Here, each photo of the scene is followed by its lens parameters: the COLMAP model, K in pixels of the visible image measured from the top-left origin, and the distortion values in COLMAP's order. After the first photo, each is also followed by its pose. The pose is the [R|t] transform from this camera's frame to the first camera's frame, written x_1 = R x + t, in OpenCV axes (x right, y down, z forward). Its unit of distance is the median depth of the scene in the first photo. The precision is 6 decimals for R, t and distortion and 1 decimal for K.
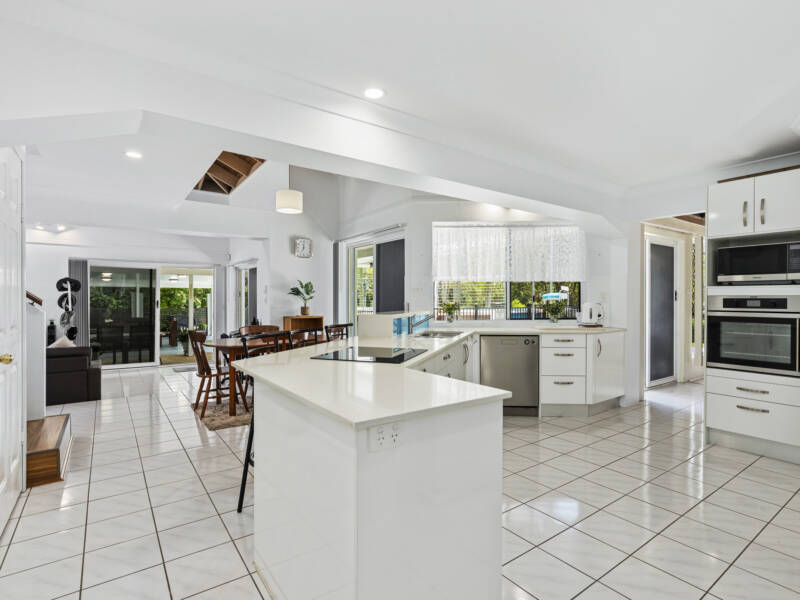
lens RADIAL K [[409.8, 0, 399.8], [0, 409.8, 301.6], [0, 0, 1]] dist [-0.005043, 0.002657]
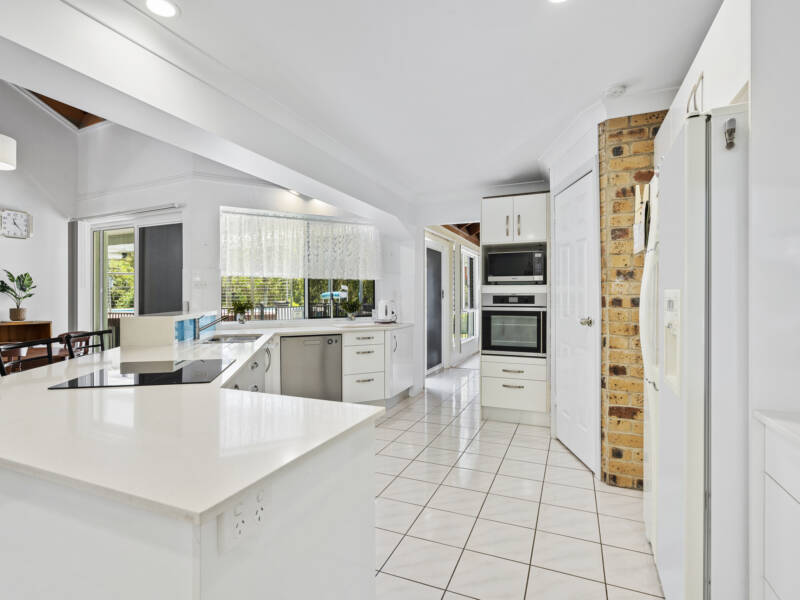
lens RADIAL K [[409.8, 0, 398.7], [0, 409.8, 299.0], [0, 0, 1]] dist [-0.005043, 0.002657]
pose [[0.860238, -0.003762, 0.509880, -0.034797], [0.005979, 0.999978, -0.002709, 0.002416], [-0.509858, 0.005379, 0.860241, 0.085856]]
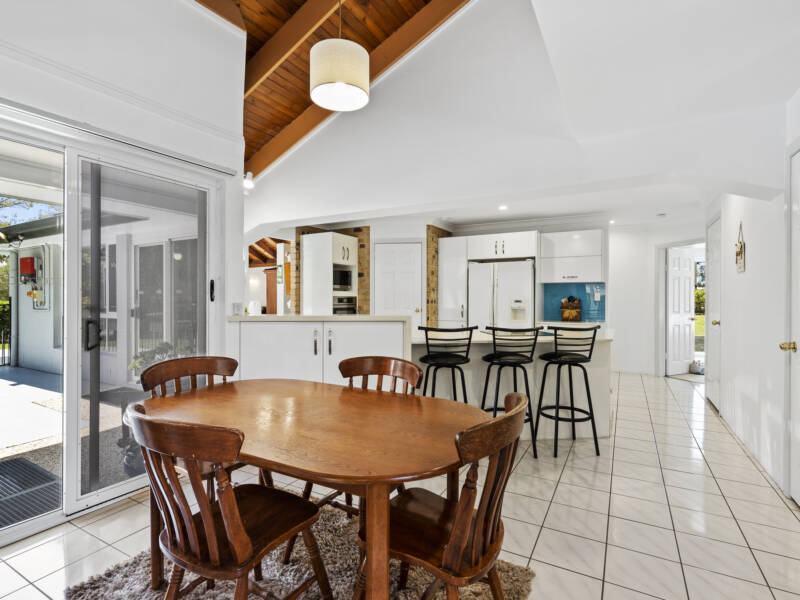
lens RADIAL K [[409.8, 0, 398.7], [0, 409.8, 298.7], [0, 0, 1]] dist [-0.005043, 0.002657]
pose [[-0.422039, -0.005911, 0.906559, -0.684649], [0.001699, 0.999972, 0.007311, -0.012147], [-0.906576, 0.004626, -0.422017, 1.096683]]
